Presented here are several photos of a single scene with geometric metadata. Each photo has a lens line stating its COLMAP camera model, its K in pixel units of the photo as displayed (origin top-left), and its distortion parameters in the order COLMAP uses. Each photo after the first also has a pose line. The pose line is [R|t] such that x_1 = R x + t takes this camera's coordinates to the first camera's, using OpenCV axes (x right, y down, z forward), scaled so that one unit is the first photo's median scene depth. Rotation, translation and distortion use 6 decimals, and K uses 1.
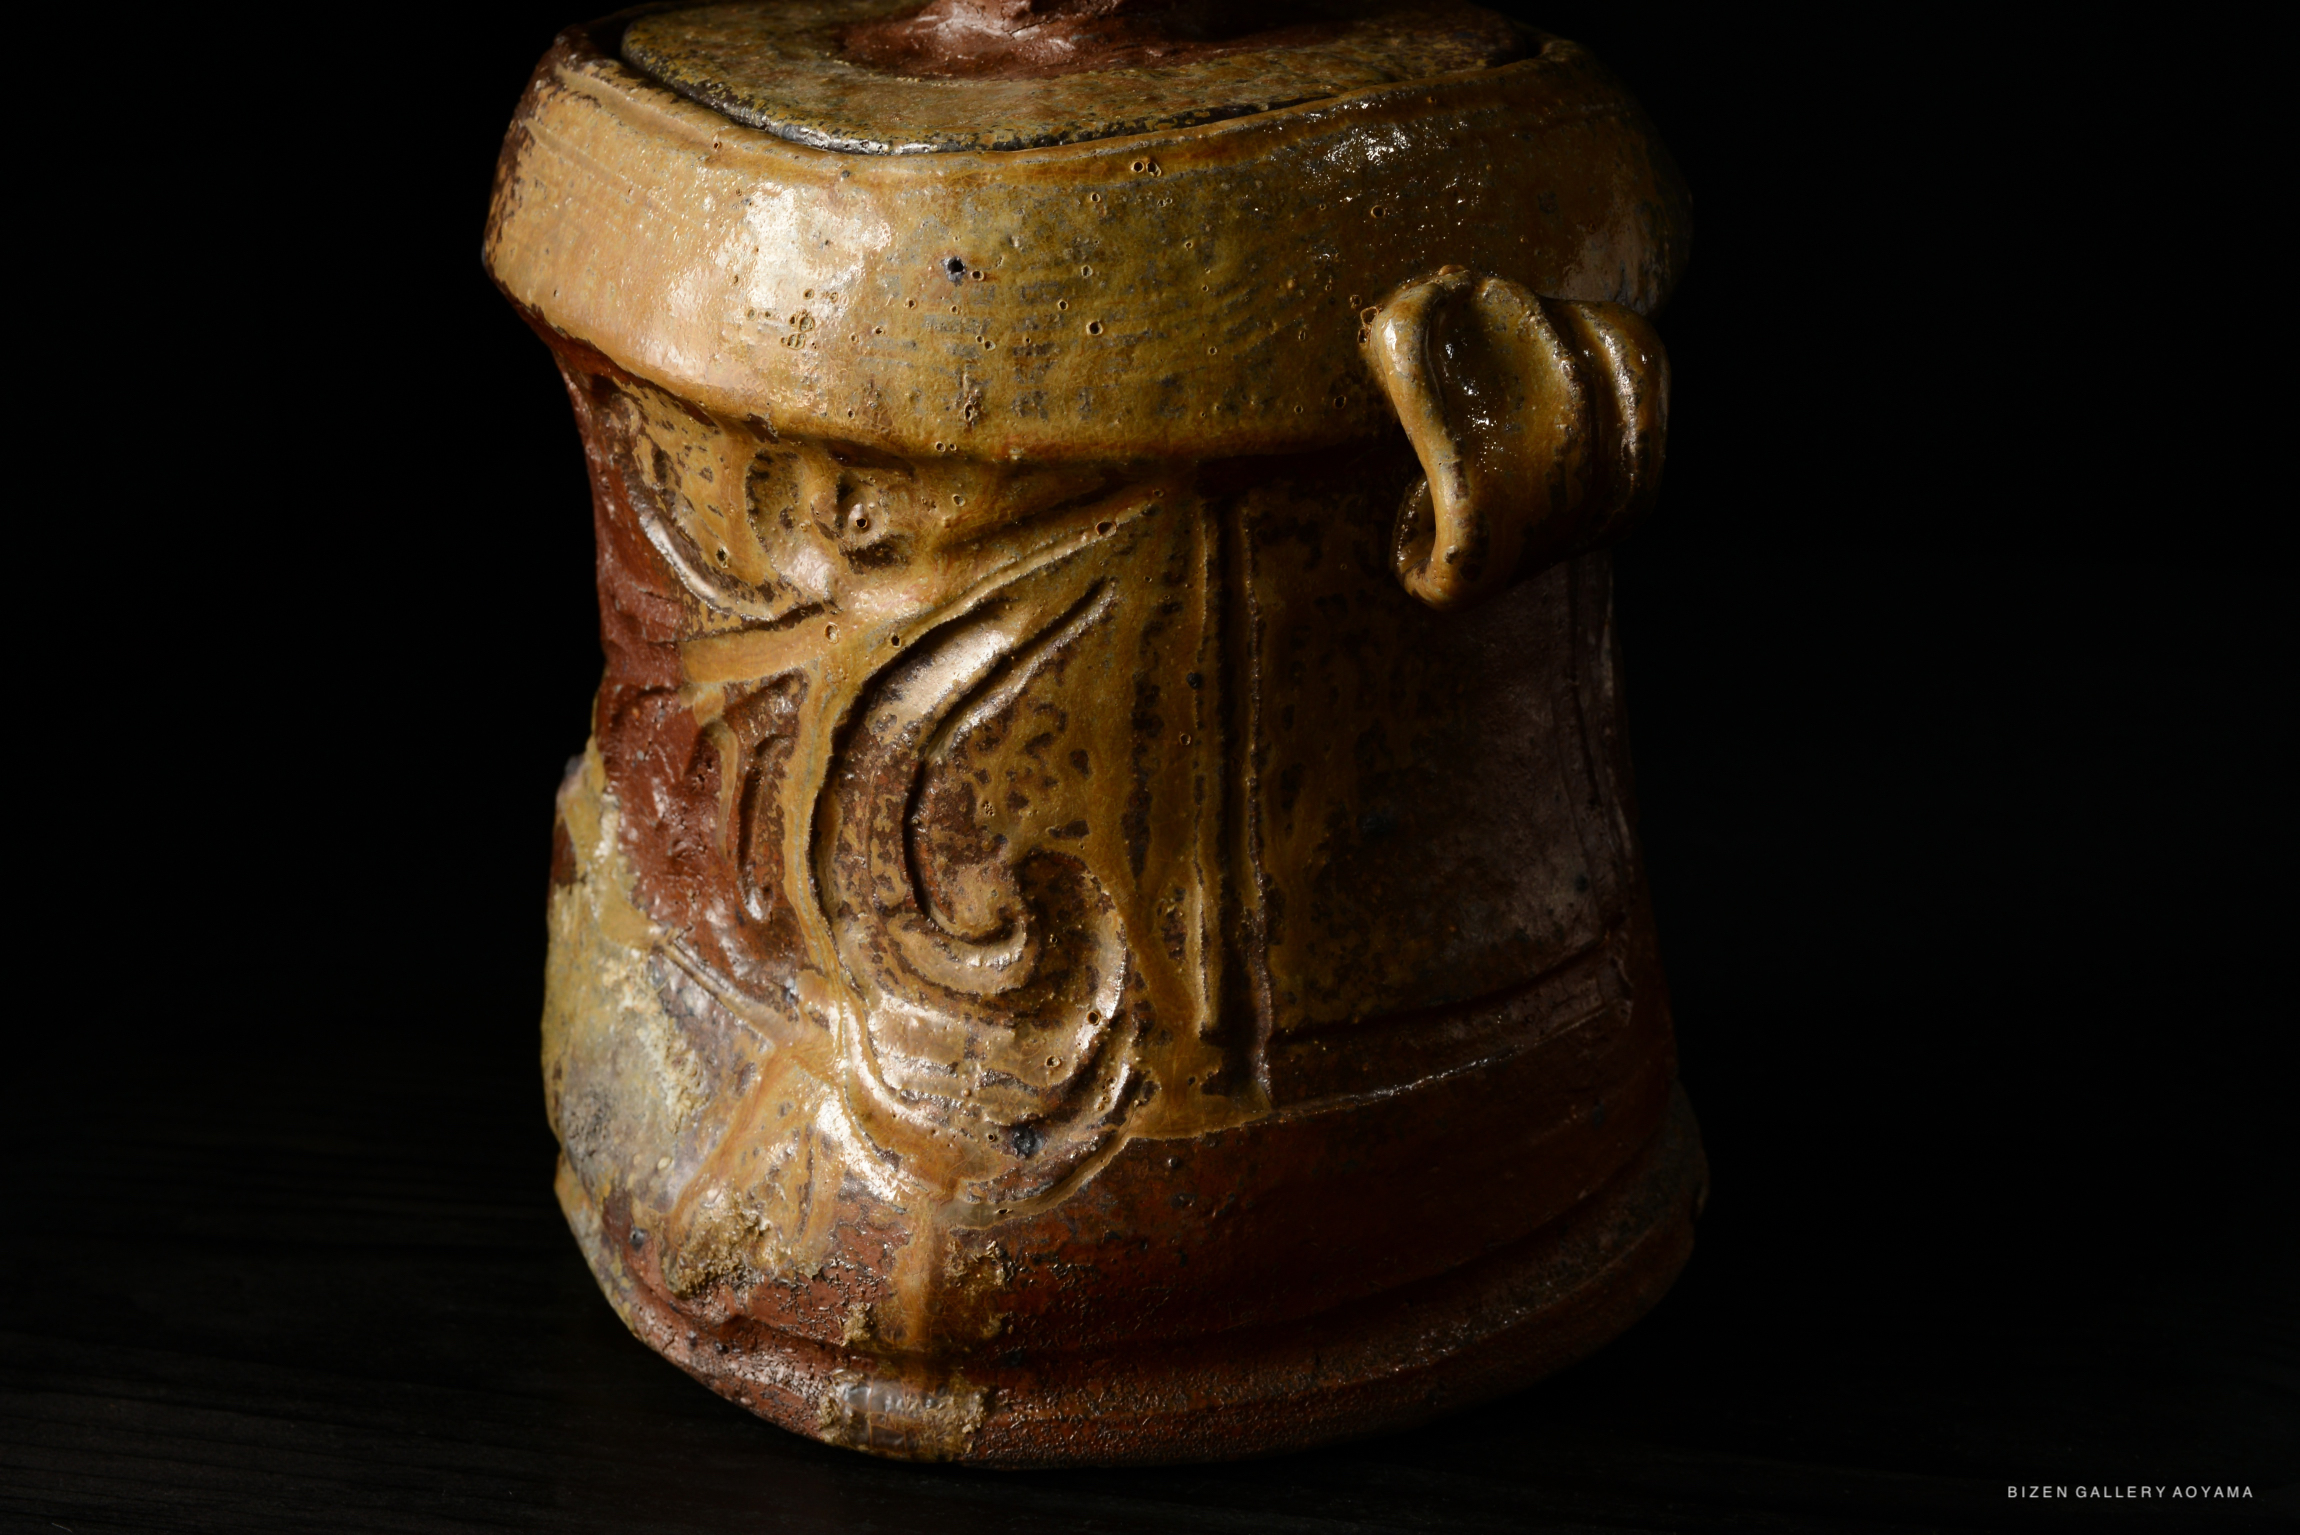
lens RADIAL K [[4769.3, 0, 1150.0], [0, 4769.3, 767.5], [0, 0, 1]] dist [0.045396, 0.017782]
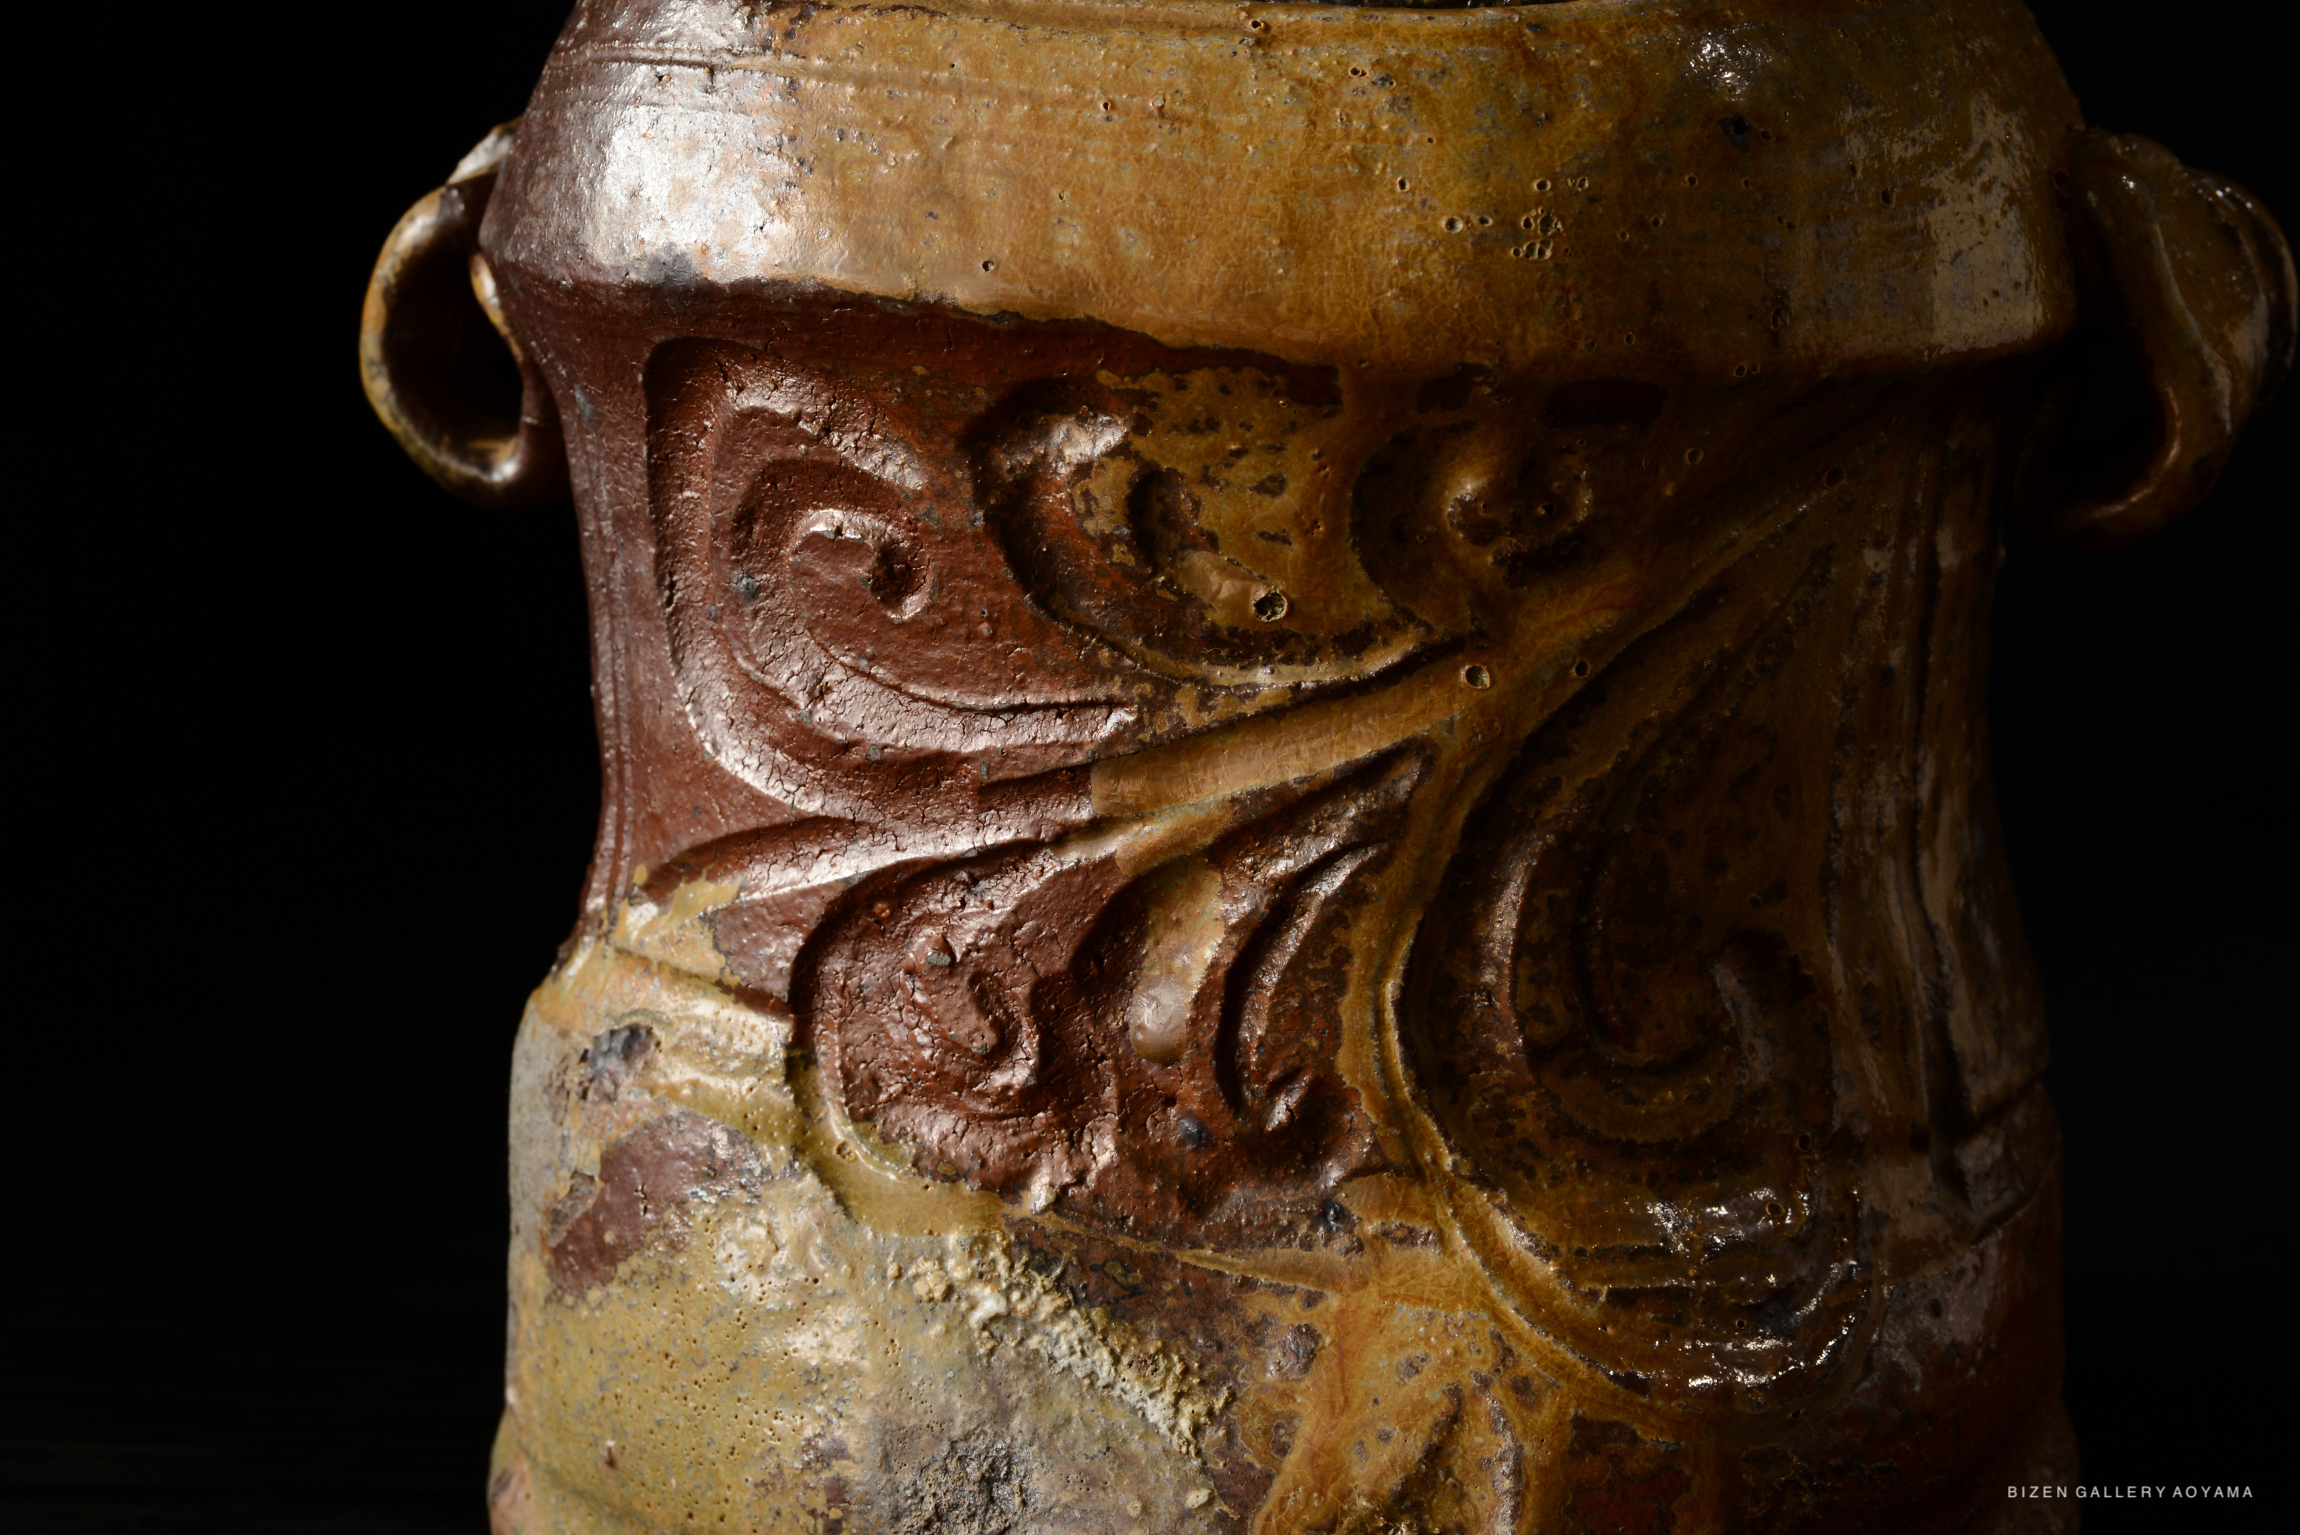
lens RADIAL K [[4769.3, 0, 1150.0], [0, 4769.3, 767.5], [0, 0, 1]] dist [0.045396, 0.017782]
pose [[0.771537, -0.117890, 0.625166, -0.561094], [0.195894, 0.978958, -0.057154, 0.017231], [-0.605274, 0.166563, 0.778396, 0.464425]]
